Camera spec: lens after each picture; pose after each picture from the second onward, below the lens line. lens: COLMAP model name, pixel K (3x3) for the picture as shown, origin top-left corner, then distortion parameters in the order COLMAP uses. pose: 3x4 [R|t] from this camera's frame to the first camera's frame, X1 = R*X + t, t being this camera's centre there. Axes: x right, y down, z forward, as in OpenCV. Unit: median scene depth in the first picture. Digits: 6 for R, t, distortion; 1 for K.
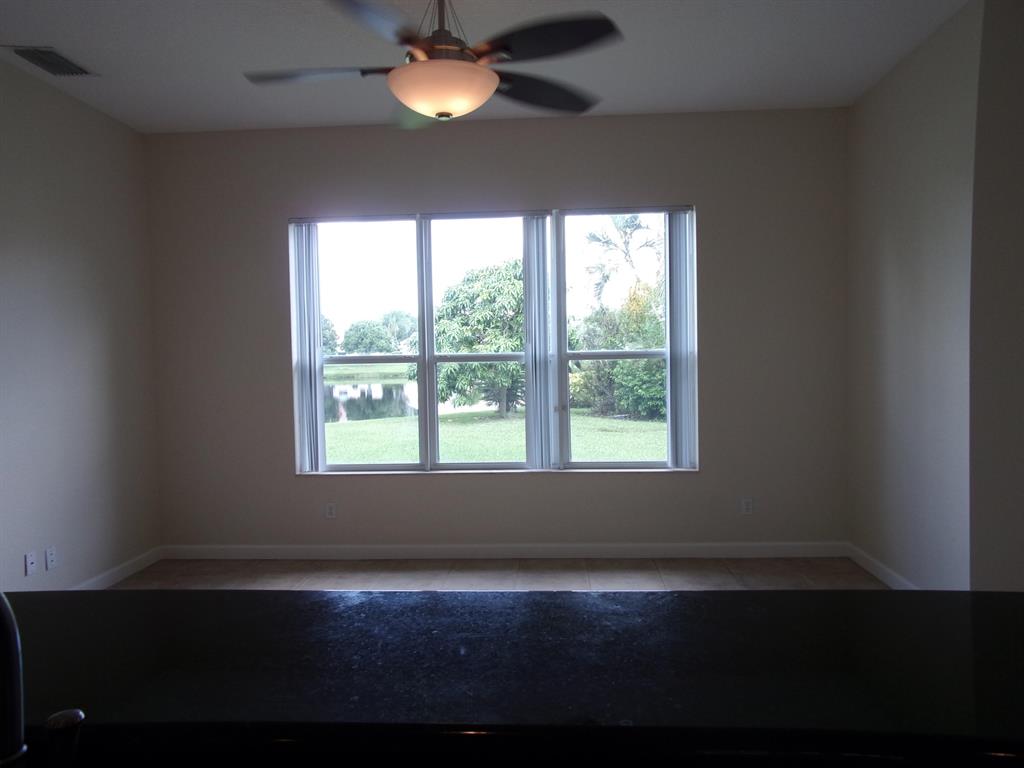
lens RADIAL K [[751.7, 0, 512.0], [0, 751.7, 384.0], [0, 0, 1]] dist [-0.051278, 0.104407]
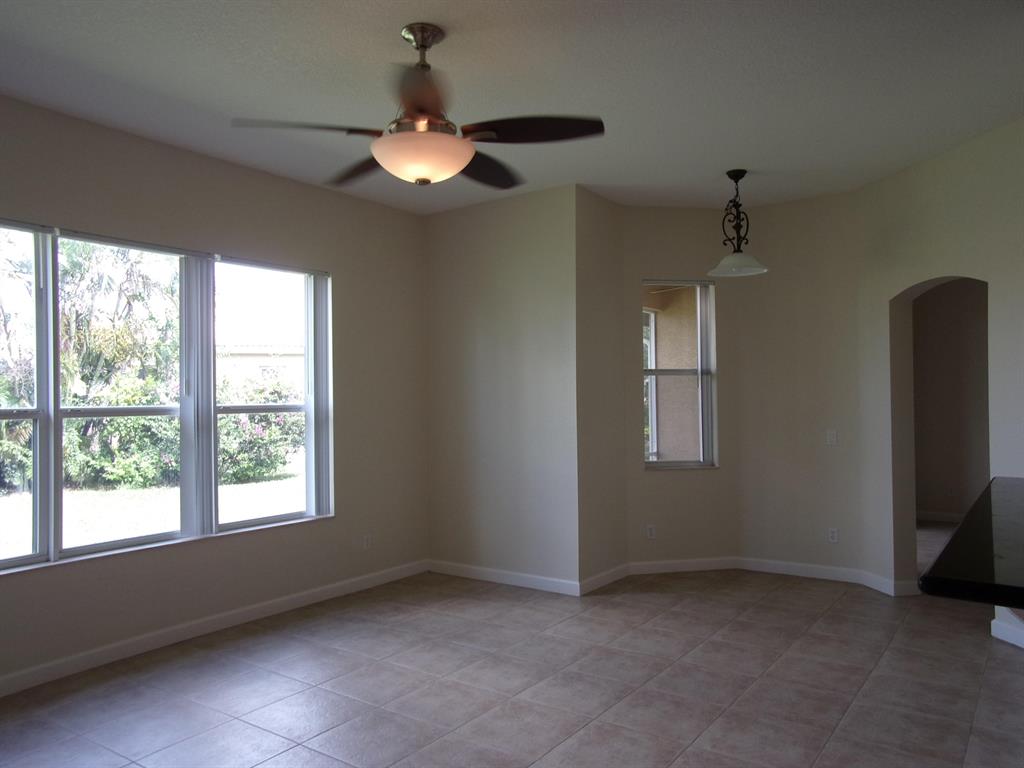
lens RADIAL K [[751.7, 0, 512.0], [0, 751.7, 384.0], [0, 0, 1]] dist [-0.051278, 0.104407]
pose [[0.523939, 0.031069, 0.851189, -0.535798], [0.041793, 0.997193, -0.062124, 0.003767], [-0.850730, 0.068122, 0.521170, 0.204542]]
